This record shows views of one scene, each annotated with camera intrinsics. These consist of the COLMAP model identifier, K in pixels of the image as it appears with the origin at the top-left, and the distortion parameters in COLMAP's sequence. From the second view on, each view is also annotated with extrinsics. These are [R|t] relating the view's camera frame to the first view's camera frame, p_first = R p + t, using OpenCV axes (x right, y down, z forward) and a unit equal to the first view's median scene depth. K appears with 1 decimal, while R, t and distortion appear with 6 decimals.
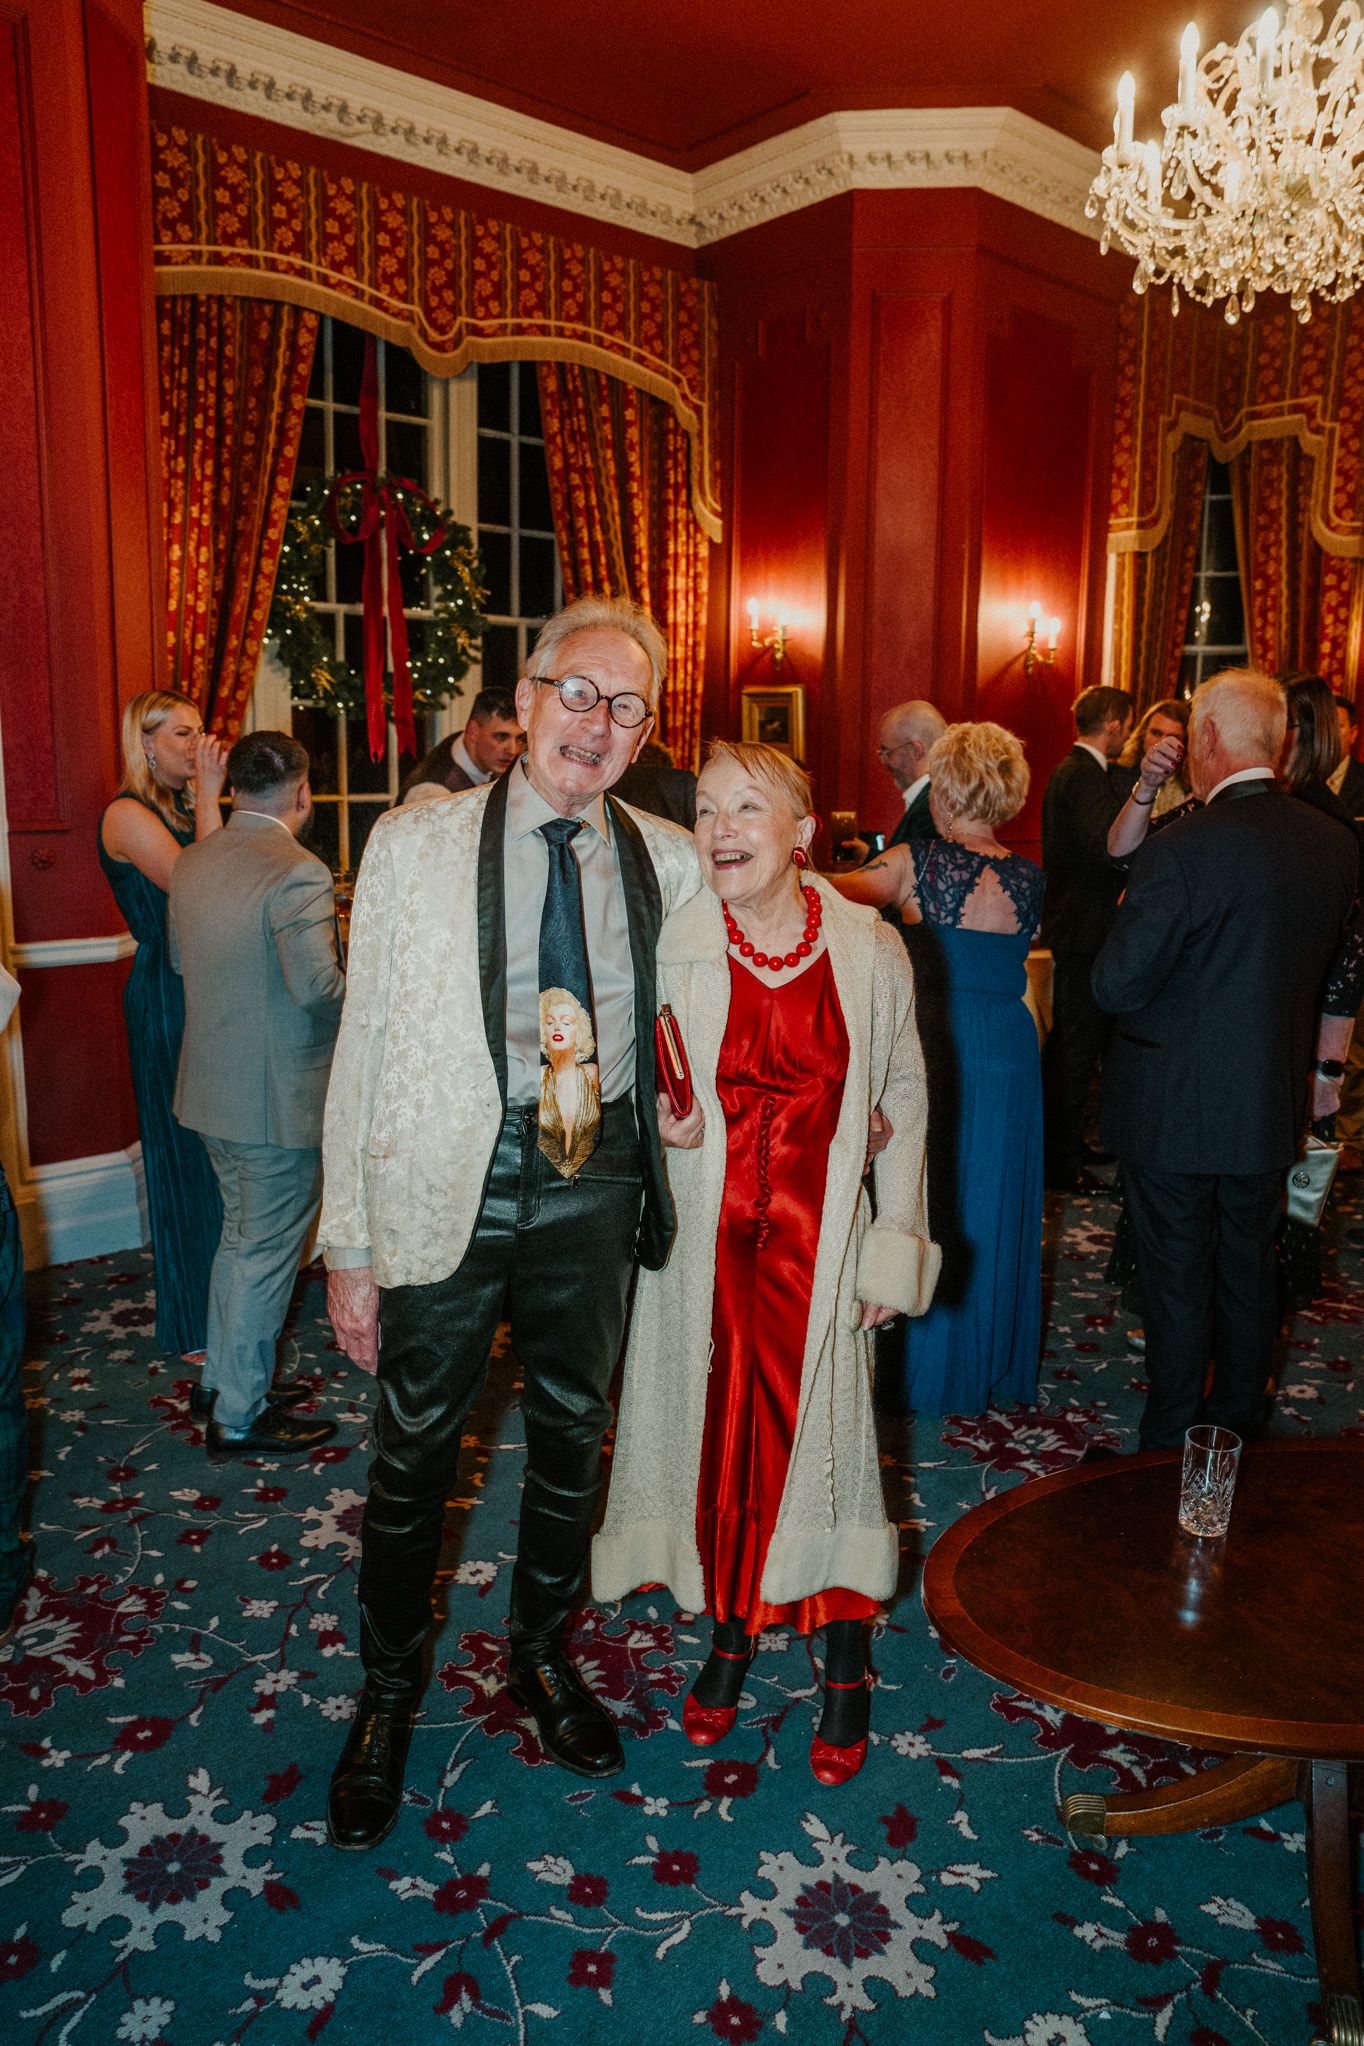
lens RADIAL K [[1556.2, 0, 685.9], [0, 1556.2, 1023.6], [0, 0, 1]] dist [-0.110902, 0.073097]
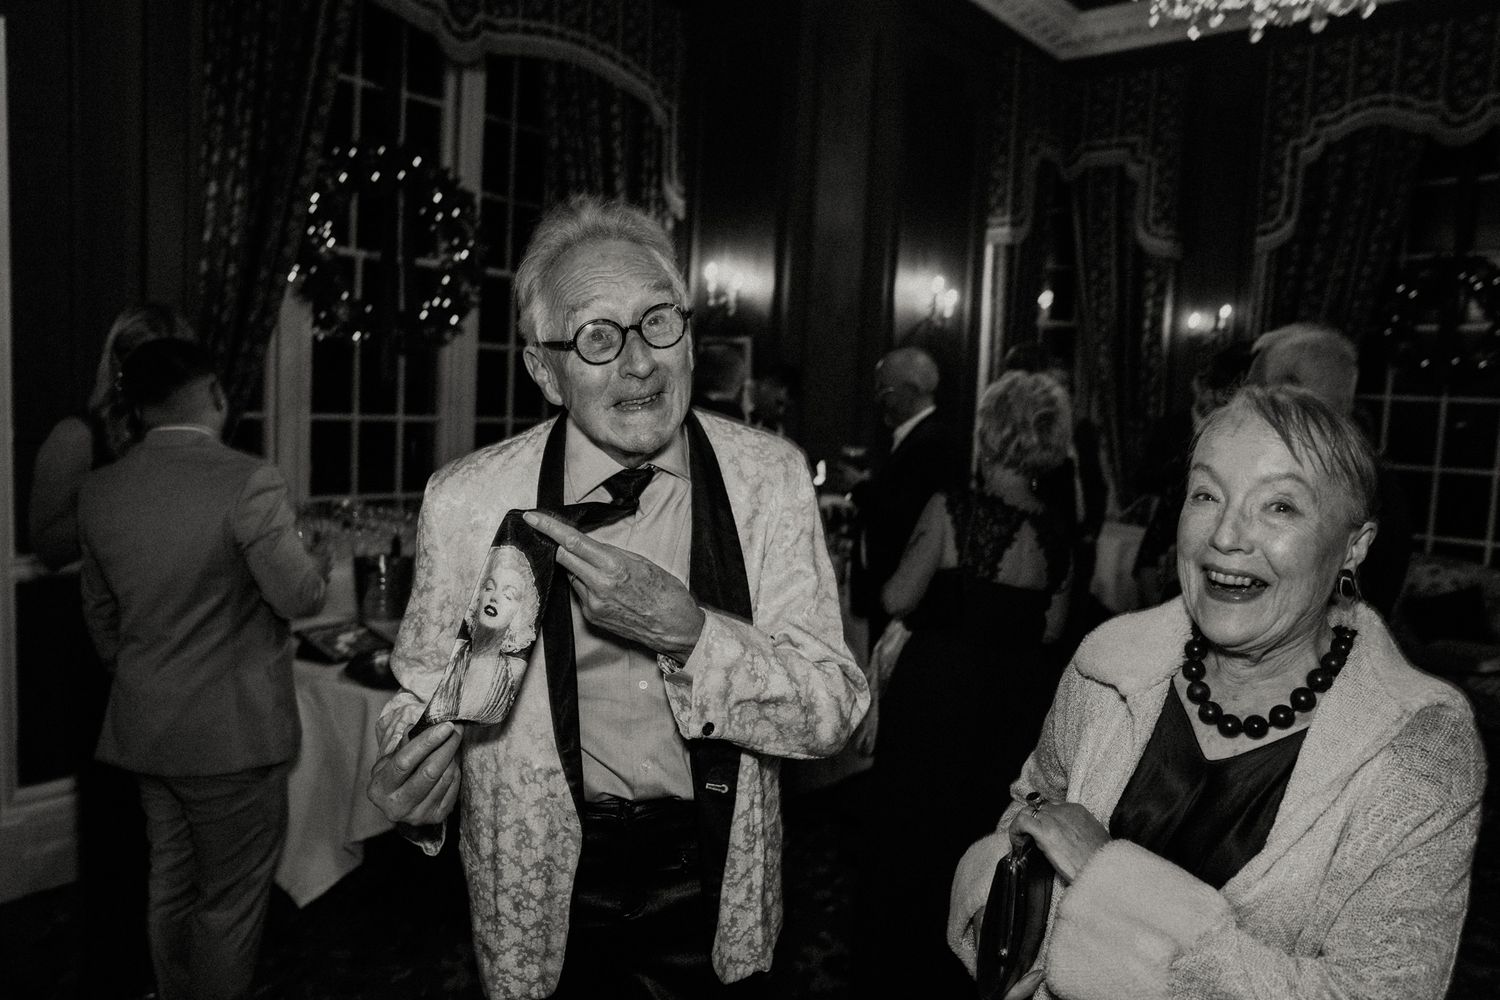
lens RADIAL K [[1140.9, 0, 802.5], [0, 1140.9, 488.7], [0, 0, 1]] dist [-0.110902, 0.073097]
pose [[0.983704, 0.021121, 0.178552, -0.042767], [-0.004861, 0.995837, -0.091021, -0.018925], [-0.179731, 0.088669, 0.979711, 0.128297]]
